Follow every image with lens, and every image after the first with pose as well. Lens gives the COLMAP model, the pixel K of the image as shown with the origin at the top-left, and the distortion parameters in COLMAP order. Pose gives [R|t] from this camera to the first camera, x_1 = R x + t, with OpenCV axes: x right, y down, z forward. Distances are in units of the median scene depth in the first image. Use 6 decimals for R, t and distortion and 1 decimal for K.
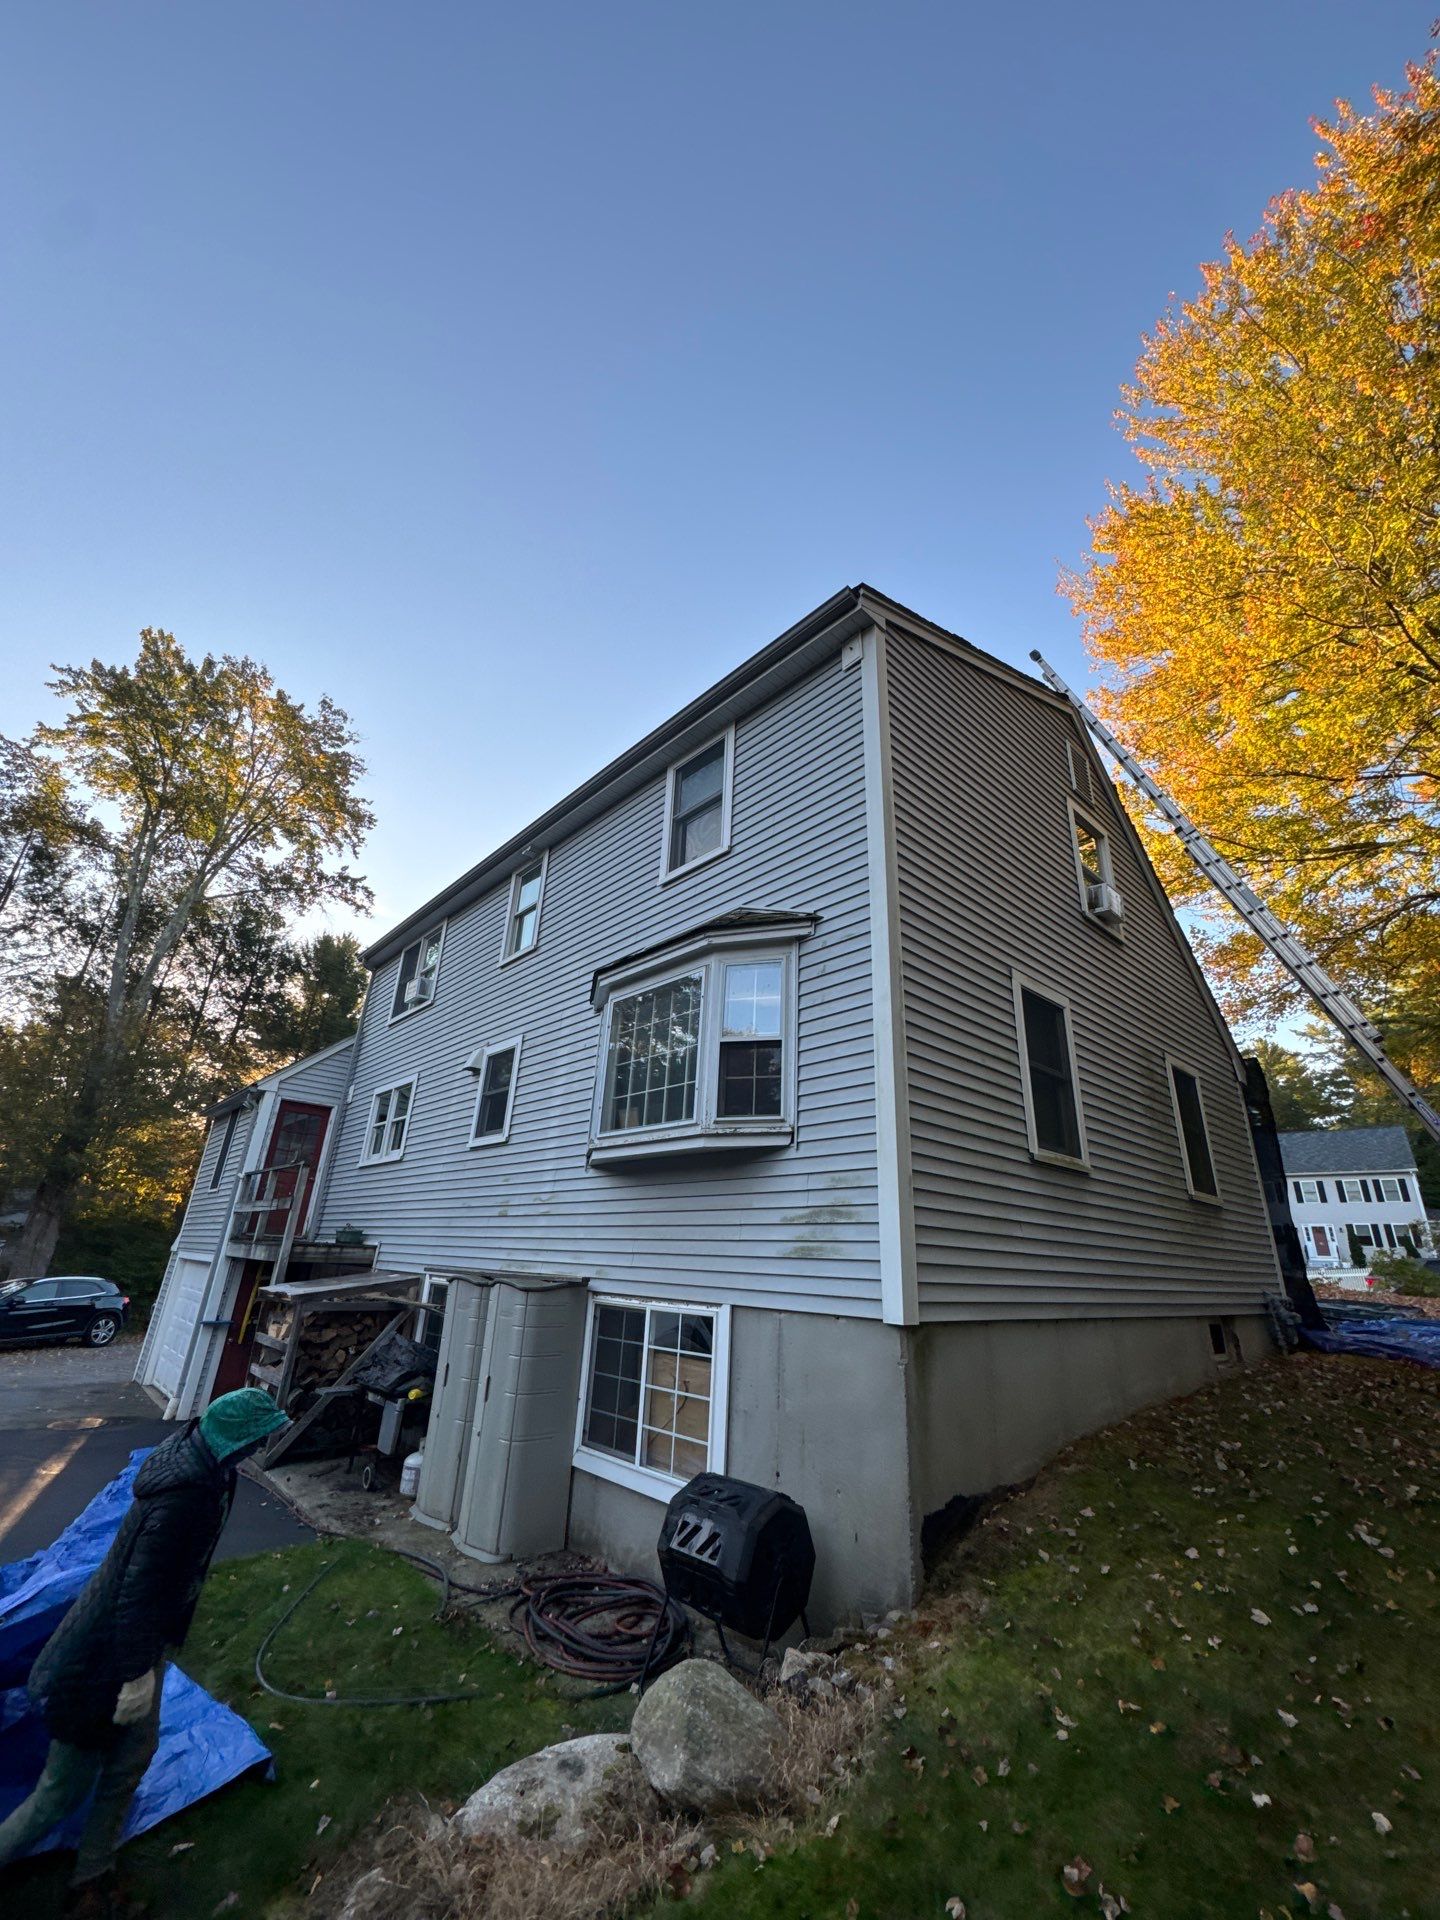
lens RADIAL K [[763.3, 0, 720.0], [0, 763.3, 960.0], [0, 0, 1]] dist [-0.003769, 0.000670]
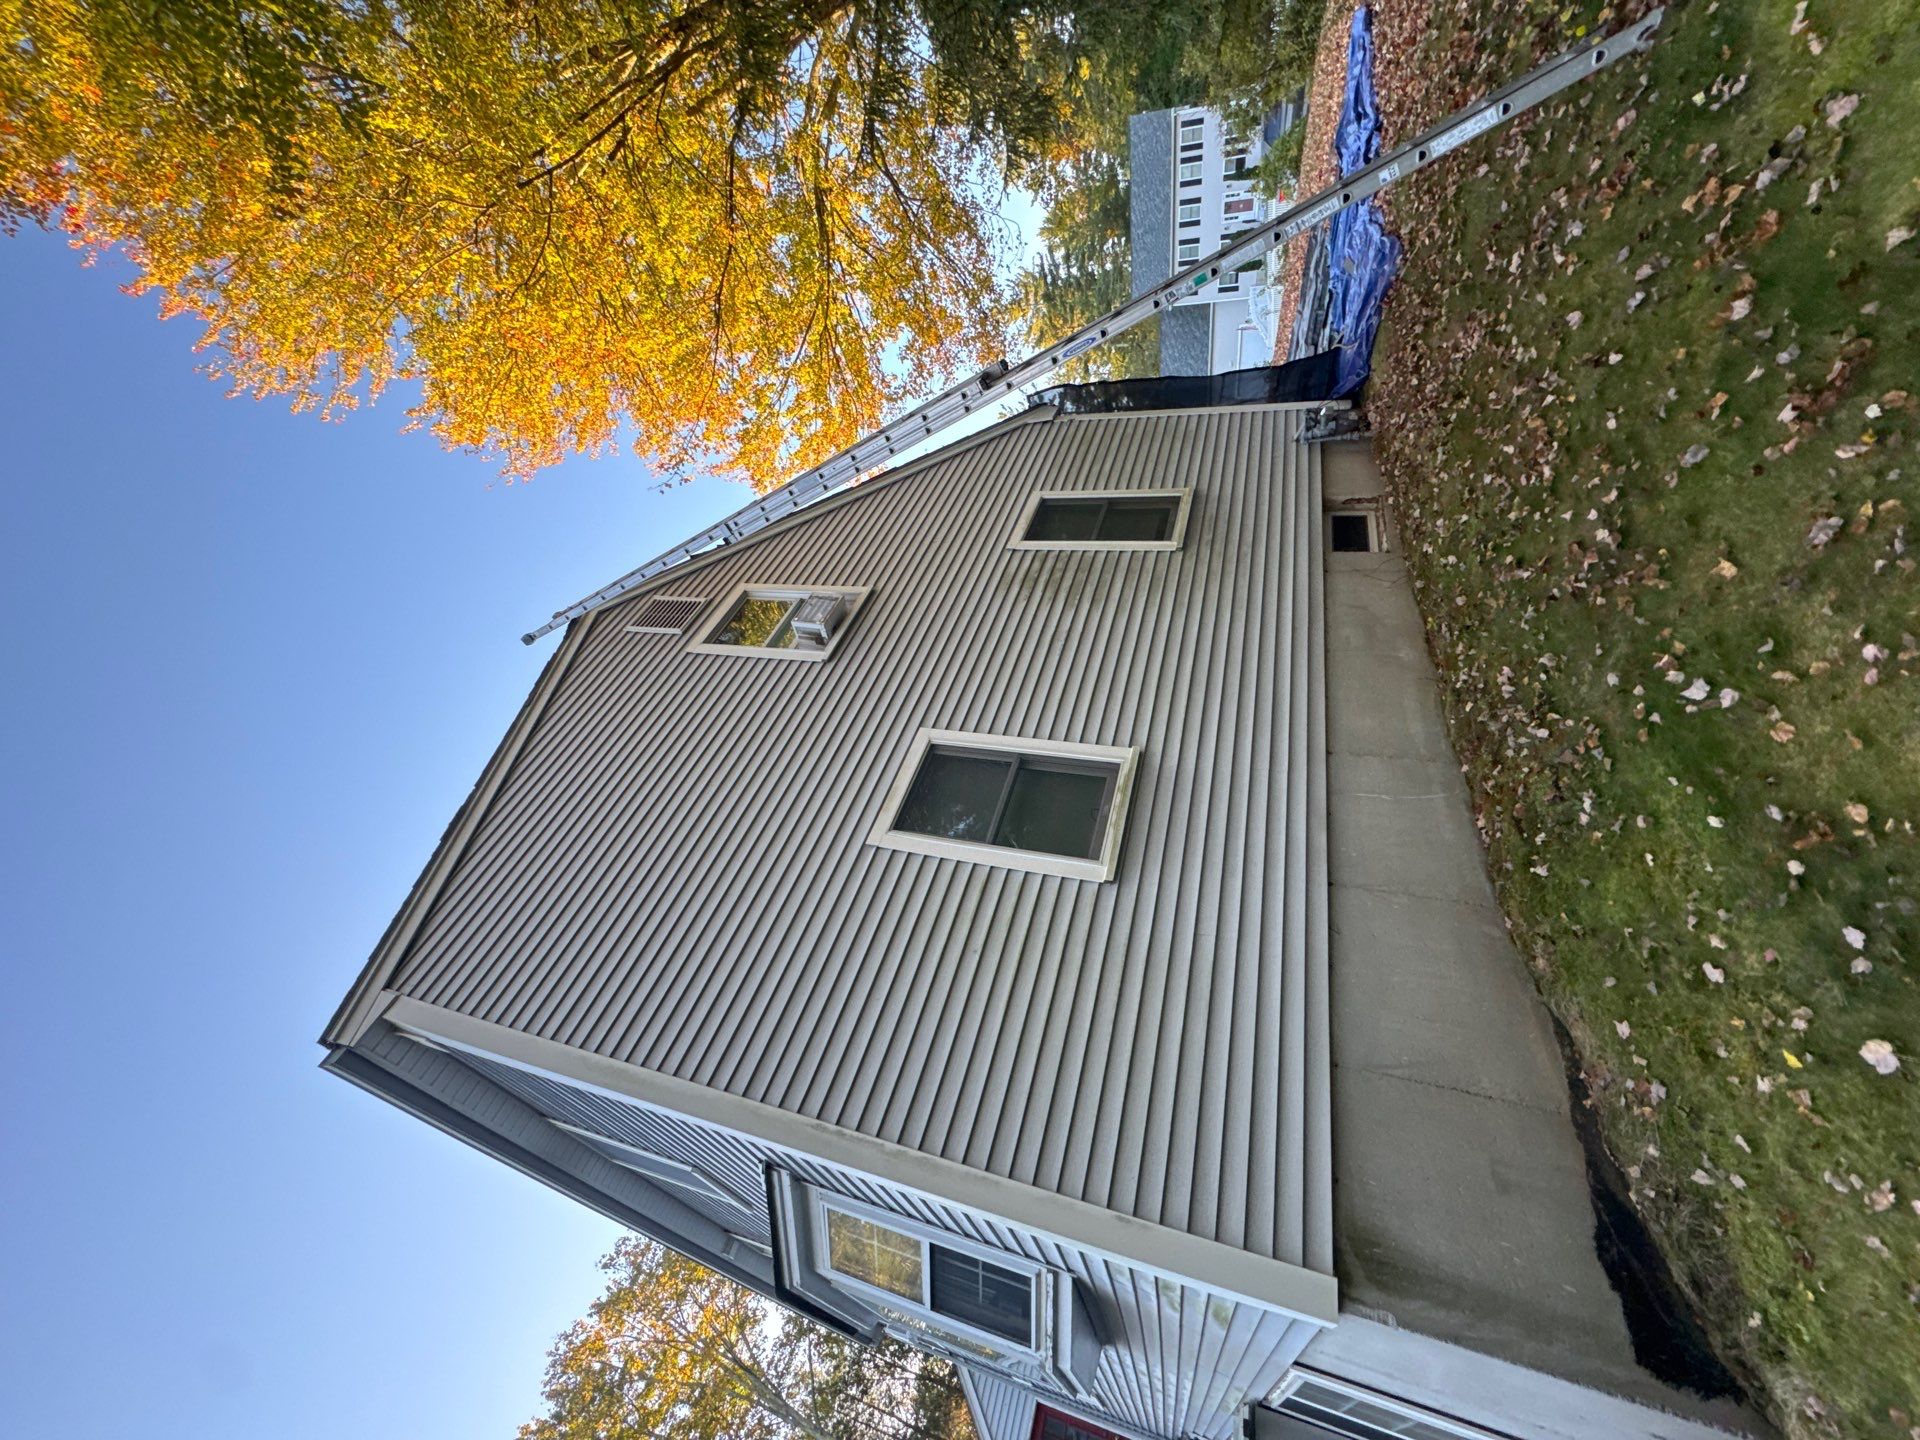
lens RADIAL K [[763.3, 0, 960.0], [0, 763.3, 720.0], [0, 0, 1]] dist [-0.003769, 0.000670]
pose [[0.055733, -0.997870, 0.033900, 0.160984], [0.997907, 0.056787, 0.030943, 0.024473], [-0.032802, 0.032105, 0.998946, 0.078333]]
